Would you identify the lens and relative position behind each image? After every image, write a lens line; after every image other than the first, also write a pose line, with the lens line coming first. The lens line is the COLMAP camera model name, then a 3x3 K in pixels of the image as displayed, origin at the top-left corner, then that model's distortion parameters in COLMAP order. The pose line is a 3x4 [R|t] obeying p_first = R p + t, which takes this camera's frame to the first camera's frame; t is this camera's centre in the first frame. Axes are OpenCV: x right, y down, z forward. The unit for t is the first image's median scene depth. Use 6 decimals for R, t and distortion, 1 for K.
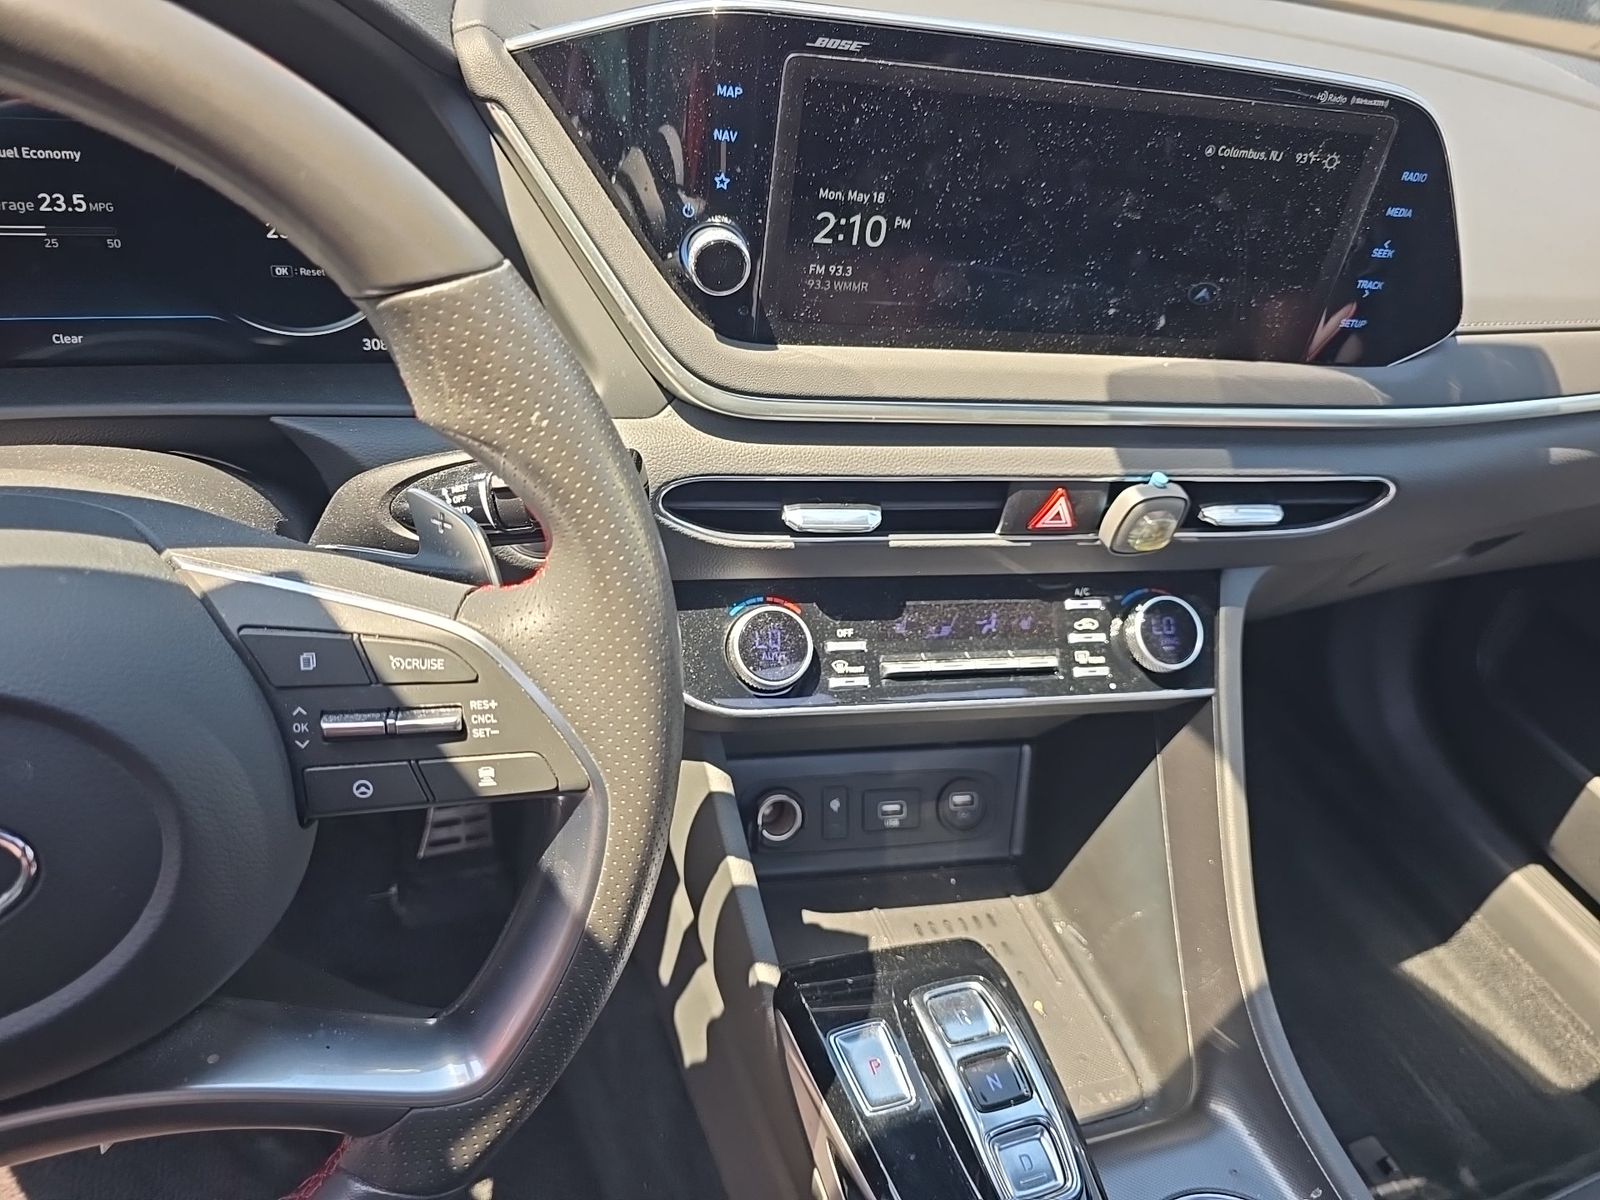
lens RADIAL K [[1088.0, 0, 798.0], [0, 1088.0, 620.1], [0, 0, 1]] dist [0.014745, -0.041208]
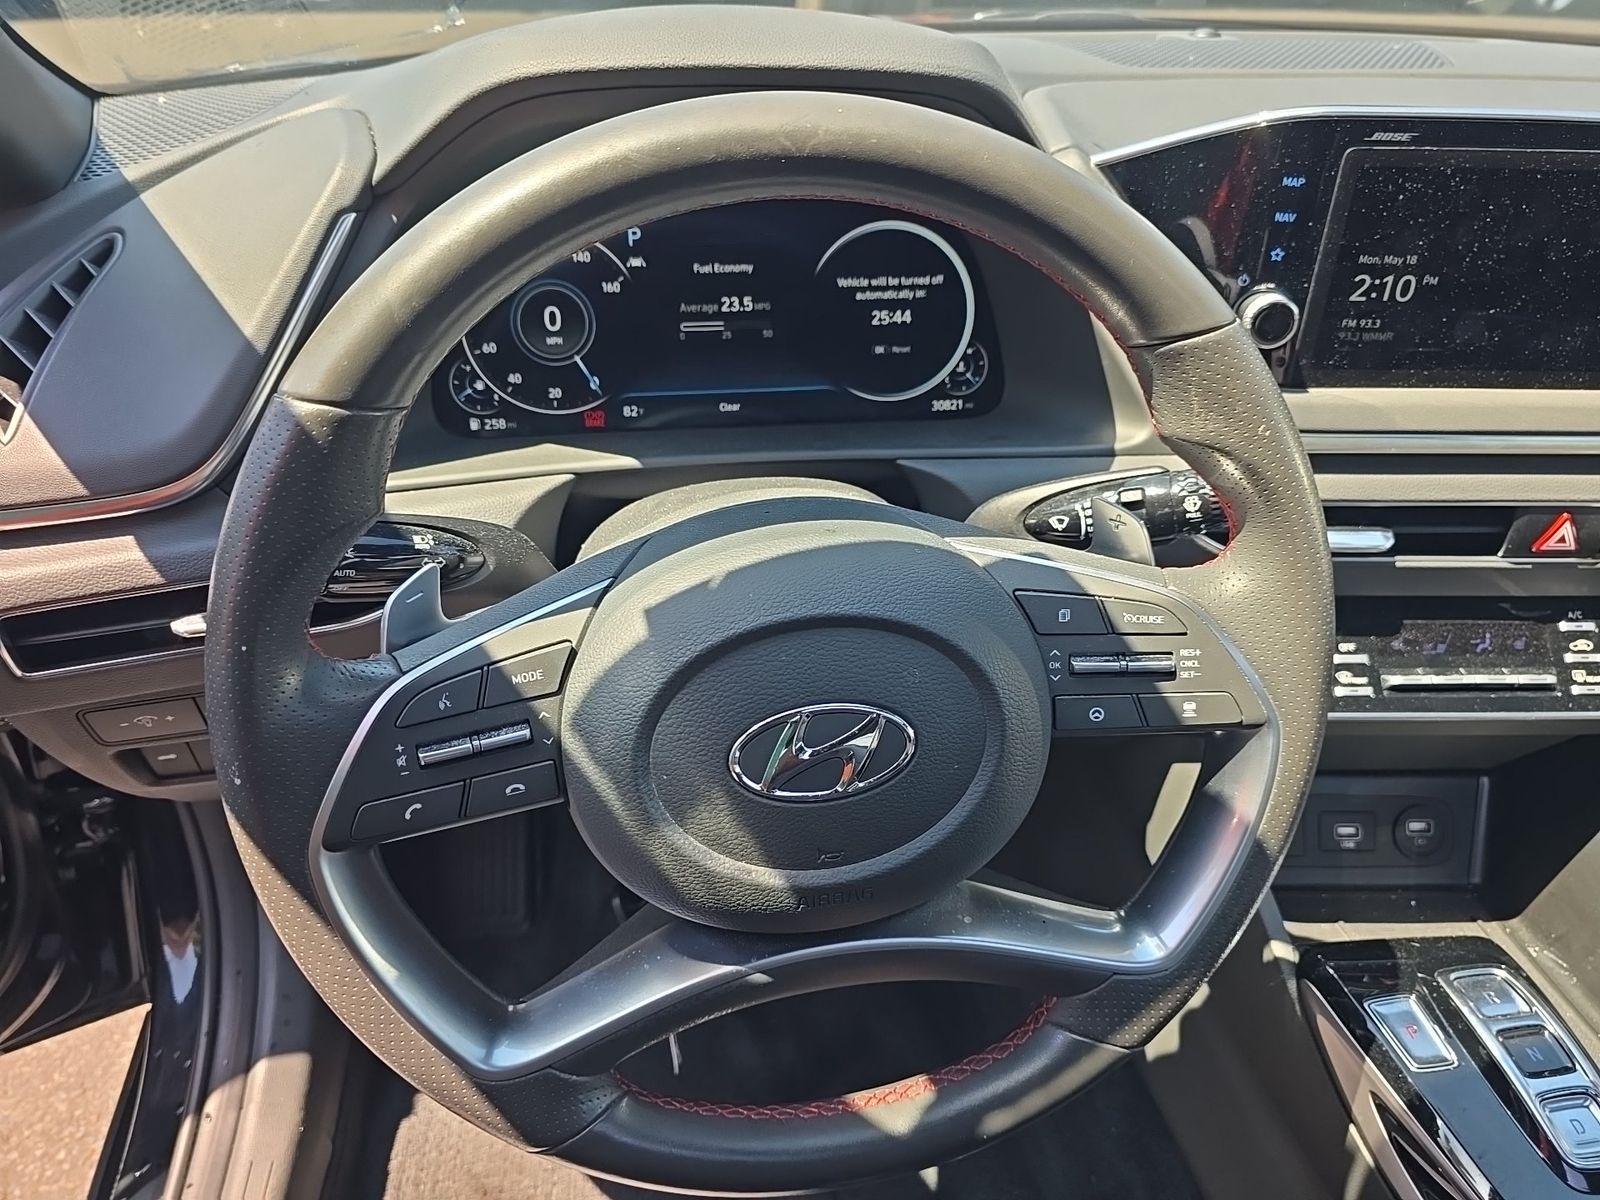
lens RADIAL K [[1088.0, 0, 798.0], [0, 1088.0, 620.1], [0, 0, 1]] dist [0.014745, -0.041208]
pose [[0.972099, 0.006132, -0.234491, -0.270097], [-0.024034, 0.997001, -0.073564, 0.089692], [0.233337, 0.077147, 0.969331, -0.229739]]
